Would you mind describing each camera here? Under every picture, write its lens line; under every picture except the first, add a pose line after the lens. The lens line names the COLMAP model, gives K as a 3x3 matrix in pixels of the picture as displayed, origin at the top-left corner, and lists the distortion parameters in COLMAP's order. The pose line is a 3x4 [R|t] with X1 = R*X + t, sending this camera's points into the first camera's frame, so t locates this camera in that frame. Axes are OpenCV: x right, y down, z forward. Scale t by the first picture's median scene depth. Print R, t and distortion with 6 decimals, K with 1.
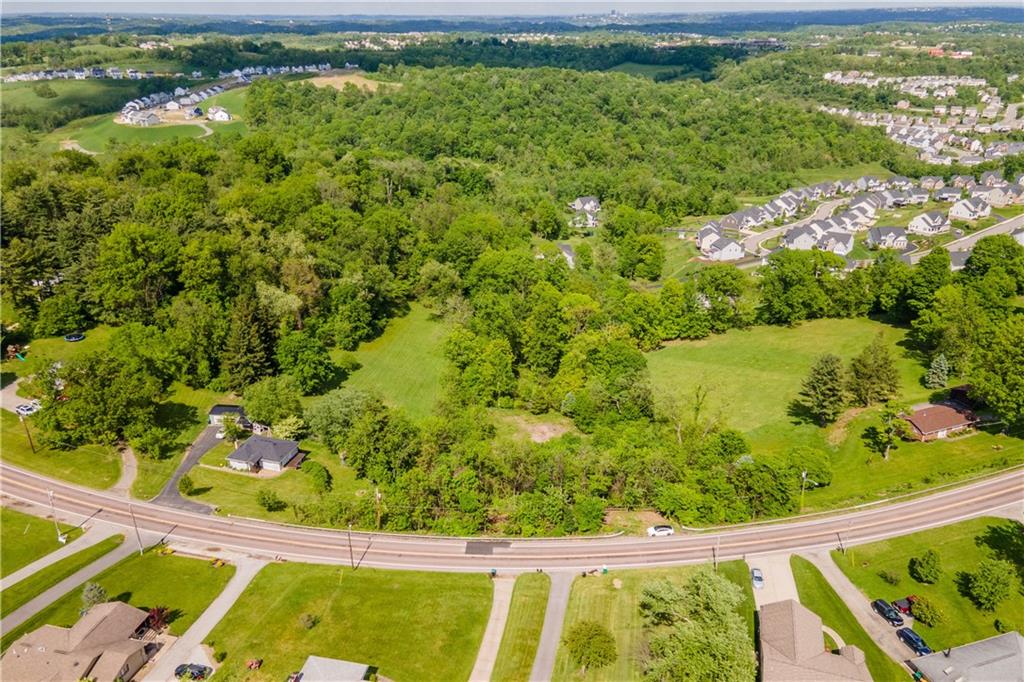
lens RADIAL K [[739.9, 0, 512.0], [0, 739.9, 341.0], [0, 0, 1]] dist [0.033813, 0.029156]
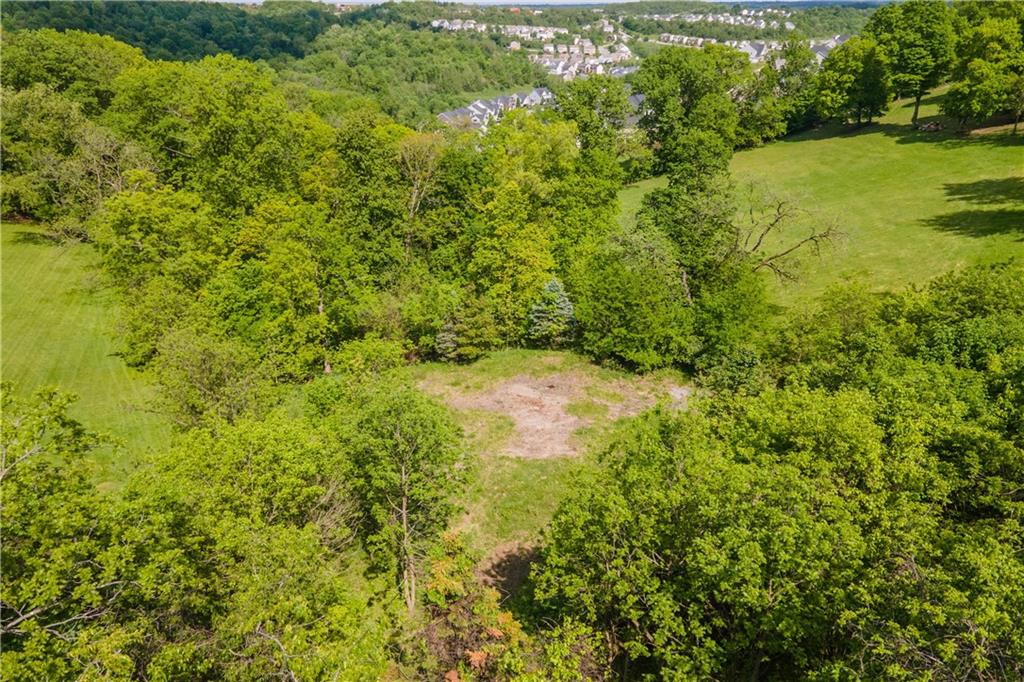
lens RADIAL K [[739.9, 0, 511.8], [0, 739.9, 340.8], [0, 0, 1]] dist [0.033813, 0.029156]
pose [[0.865067, -0.204558, 0.458056, -0.028456], [0.201693, 0.977859, 0.055782, 0.020913], [-0.459325, 0.044132, 0.887171, 0.196447]]
